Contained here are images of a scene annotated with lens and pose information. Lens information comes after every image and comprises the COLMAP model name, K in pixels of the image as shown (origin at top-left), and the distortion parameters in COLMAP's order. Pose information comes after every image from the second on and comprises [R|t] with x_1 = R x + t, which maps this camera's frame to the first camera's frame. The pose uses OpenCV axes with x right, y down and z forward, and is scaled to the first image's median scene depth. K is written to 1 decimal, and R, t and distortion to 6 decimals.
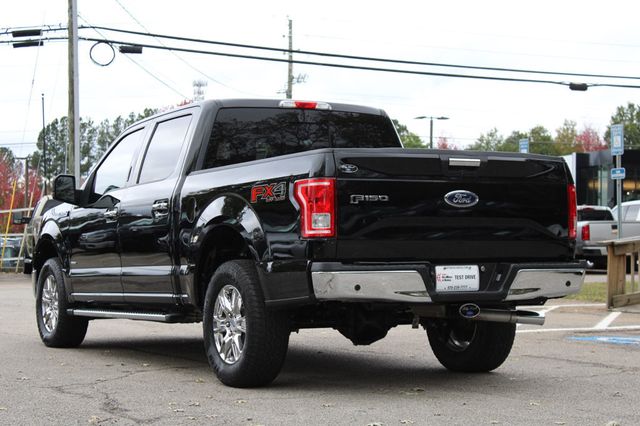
lens RADIAL K [[1375.3, 0, 320.0], [0, 1375.3, 213.0], [0, 0, 1]] dist [0.034165, 0.241942]
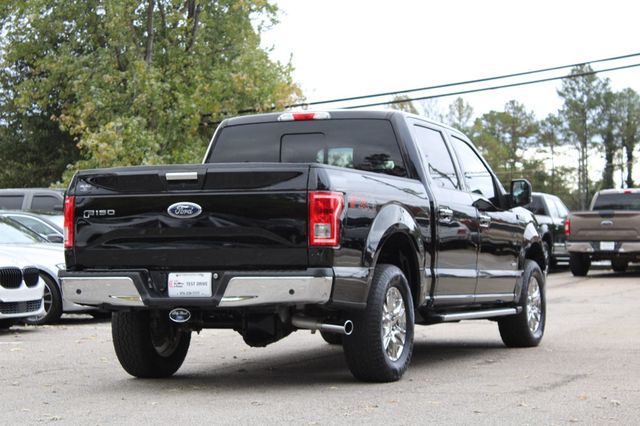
lens RADIAL K [[1588.2, 0, 320.0], [0, 1588.2, 213.0], [0, 0, 1]] dist [0.012064, 0.193188]
pose [[0.628983, -0.019668, -0.777170, 1.116421], [0.027174, 0.999625, -0.003305, -0.001318], [0.776944, -0.019040, 0.629282, 0.303838]]
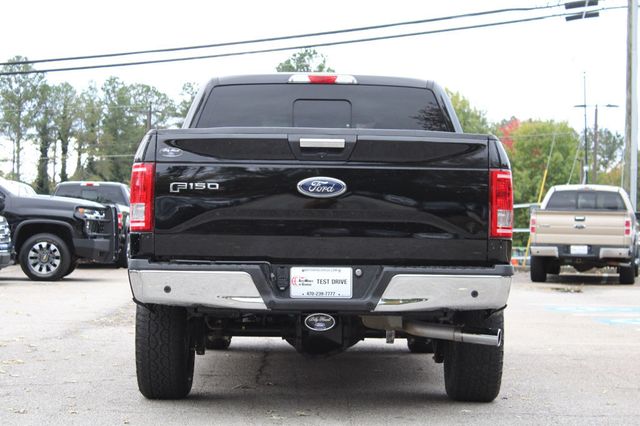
lens RADIAL K [[1548.5, 0, 320.0], [0, 1548.5, 213.0], [0, 0, 1]] dist [0.009573, 0.329600]
pose [[0.877848, 0.007862, -0.478875, 0.545040], [-0.005826, 0.999967, 0.005738, -0.000077], [0.478904, -0.002247, 0.877864, 0.177273]]
